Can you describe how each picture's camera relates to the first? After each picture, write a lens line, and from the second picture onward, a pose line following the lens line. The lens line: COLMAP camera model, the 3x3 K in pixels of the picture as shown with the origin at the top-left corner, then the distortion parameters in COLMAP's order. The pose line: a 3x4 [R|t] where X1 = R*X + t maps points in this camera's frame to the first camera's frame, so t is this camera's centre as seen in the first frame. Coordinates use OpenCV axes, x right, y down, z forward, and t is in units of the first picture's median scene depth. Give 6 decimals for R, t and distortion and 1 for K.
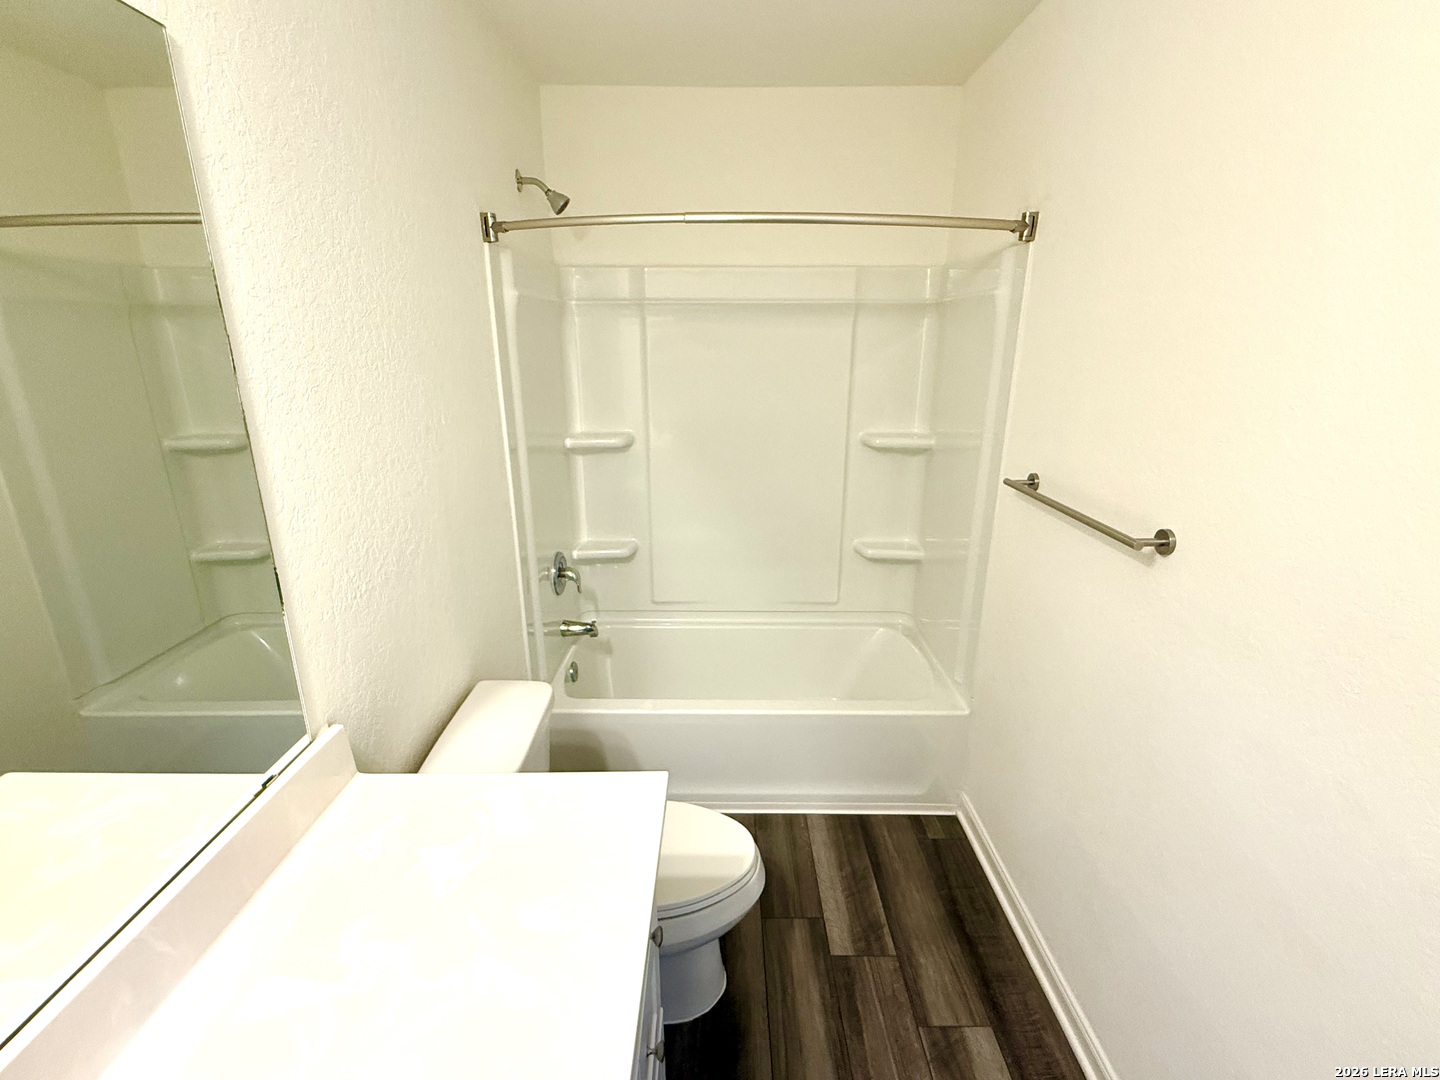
lens RADIAL K [[660.0, 0, 720.0], [0, 660.0, 540.0], [0, 0, 1]] dist [0.002753, 0.000604]
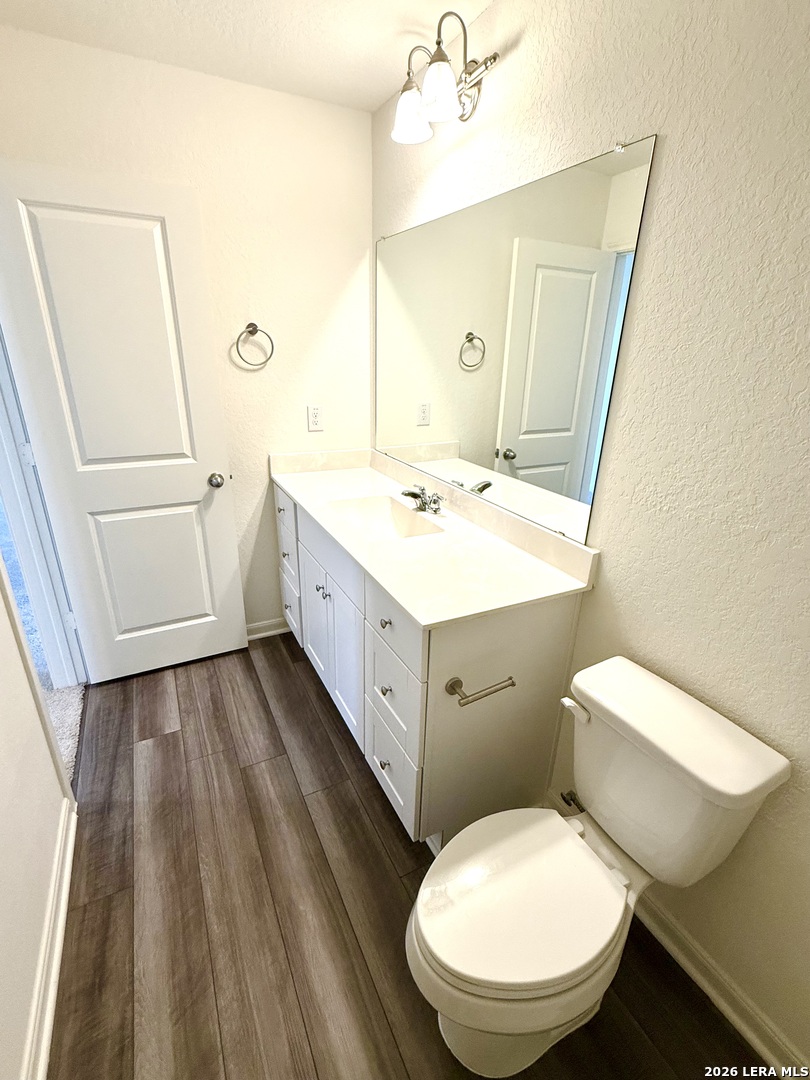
lens RADIAL K [[495.0, 0, 405.0], [0, 495.0, 540.0], [0, 0, 1]] dist [0.002753, 0.000604]
pose [[-0.889355, 0.148201, -0.432532, 0.152699], [-0.154782, 0.792563, 0.589818, -0.161572], [0.430221, 0.591506, -0.681932, 0.639102]]
